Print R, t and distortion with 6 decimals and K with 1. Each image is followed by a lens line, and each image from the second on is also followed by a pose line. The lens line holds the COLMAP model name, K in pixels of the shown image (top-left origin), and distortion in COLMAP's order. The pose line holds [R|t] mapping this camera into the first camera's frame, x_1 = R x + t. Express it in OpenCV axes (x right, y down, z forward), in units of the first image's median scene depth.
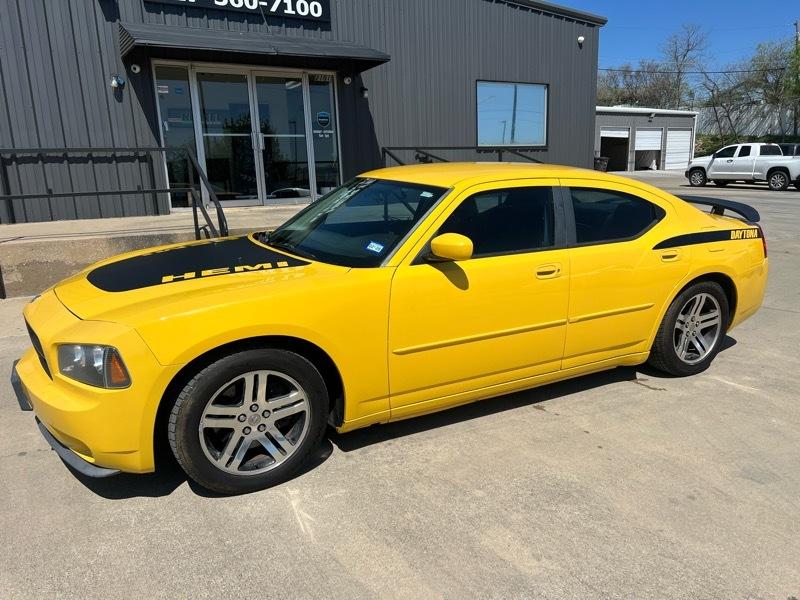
lens RADIAL K [[603.1, 0, 407.6], [0, 603.1, 303.9], [0, 0, 1]] dist [0.058062, -0.066086]
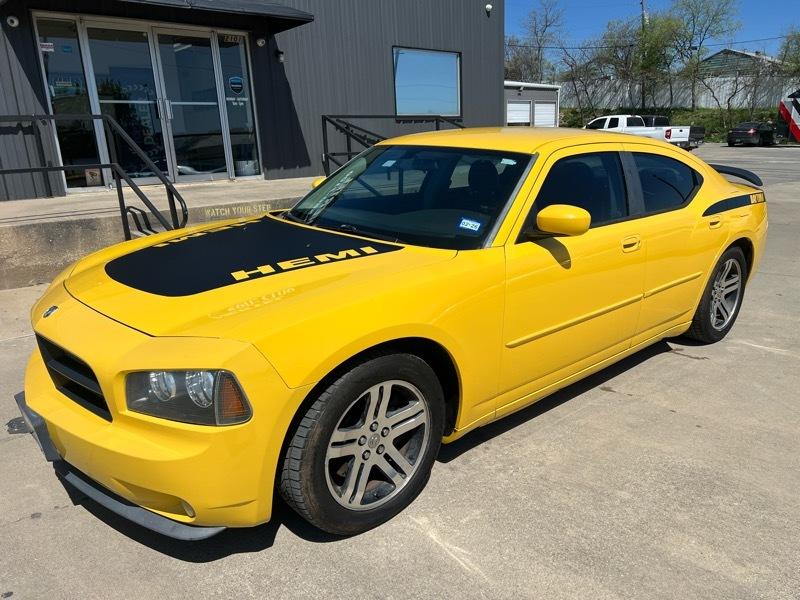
lens RADIAL K [[603.1, 0, 407.9], [0, 603.1, 303.3], [0, 0, 1]] dist [0.058062, -0.066086]
pose [[0.976426, -0.064440, 0.206011, -0.223225], [0.056209, 0.997379, 0.045564, -0.018472], [-0.208407, -0.032911, 0.977488, 0.119606]]
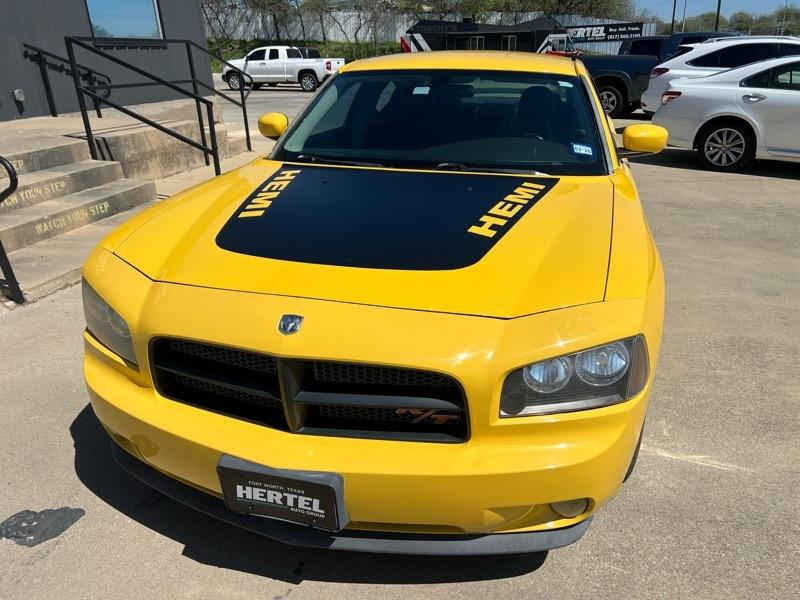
lens RADIAL K [[603.1, 0, 407.7], [0, 603.1, 302.0], [0, 0, 1]] dist [0.058062, -0.066086]
pose [[0.696961, -0.268956, 0.664762, -0.575628], [0.175054, 0.962768, 0.205992, -0.073600], [-0.695415, -0.027199, 0.718094, 0.383416]]
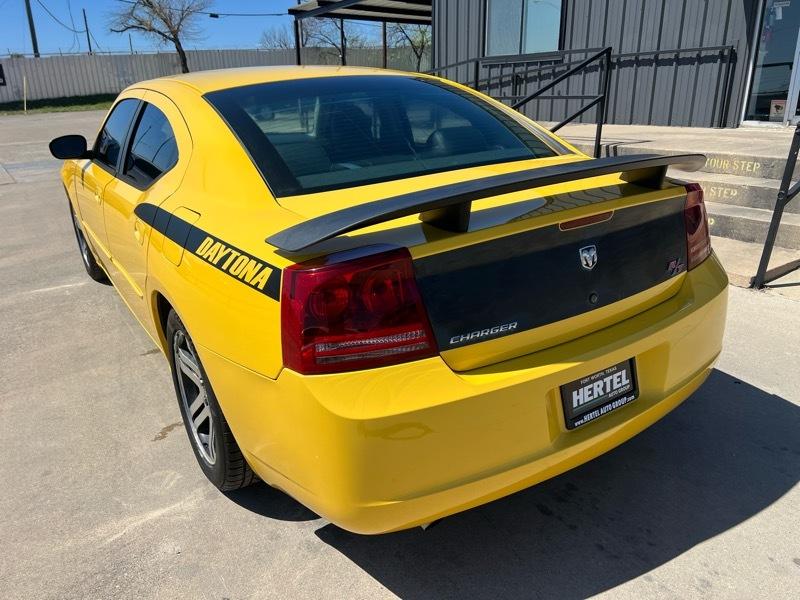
lens RADIAL K [[603.1, 0, 406.2], [0, 603.1, 301.7], [0, 0, 1]] dist [0.058062, -0.066086]
pose [[0.071825, 0.349950, -0.934011, 0.880724], [-0.207886, 0.921116, 0.329133, -0.227142], [0.975512, 0.170528, 0.138909, 1.011683]]
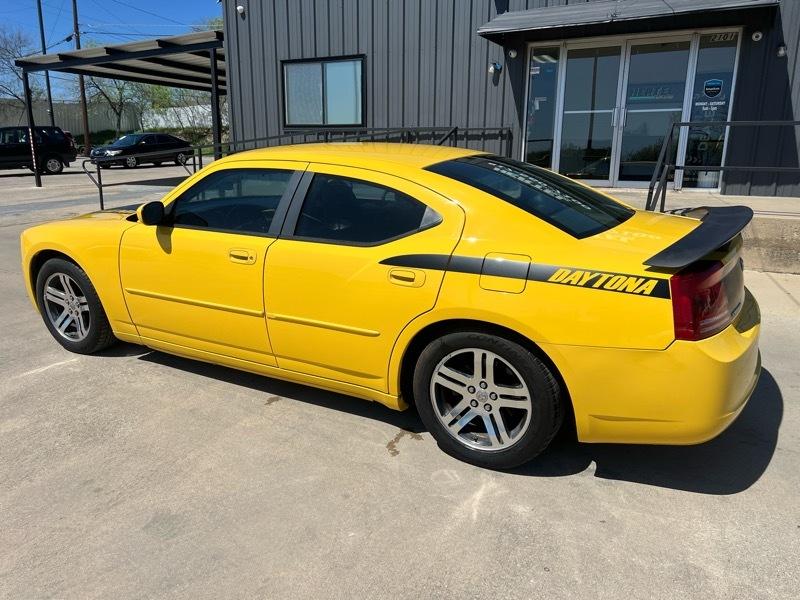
lens RADIAL K [[603.1, 0, 394.6], [0, 603.1, 301.9], [0, 0, 1]] dist [0.058062, -0.066086]
pose [[0.517005, 0.235627, -0.822913, 0.883406], [-0.208014, 0.967133, 0.146235, -0.132126], [0.830323, 0.095573, 0.549026, 0.506965]]
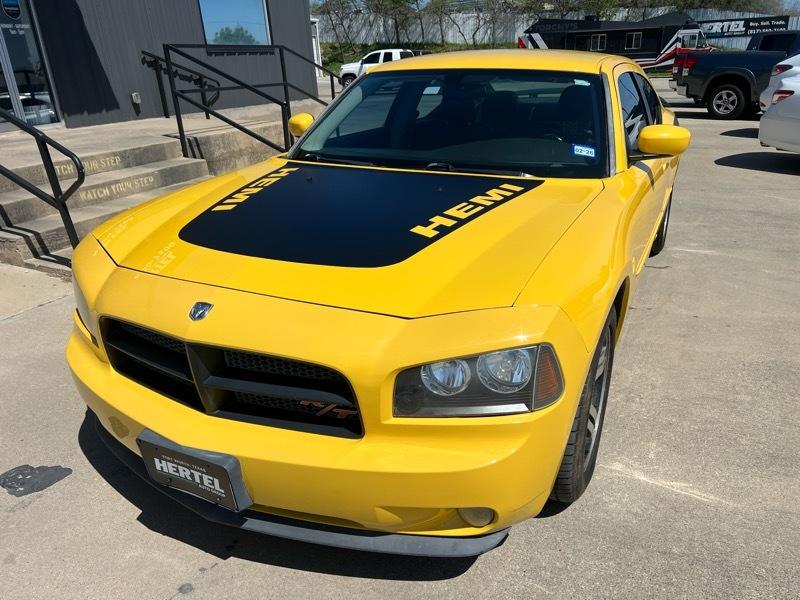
lens RADIAL K [[603.1, 0, 406.7], [0, 603.1, 304.5], [0, 0, 1]] dist [0.058062, -0.066086]
pose [[0.819551, -0.226889, 0.526173, -0.490255], [0.155279, 0.971846, 0.177208, -0.052484], [-0.551566, -0.063527, 0.831709, 0.308445]]
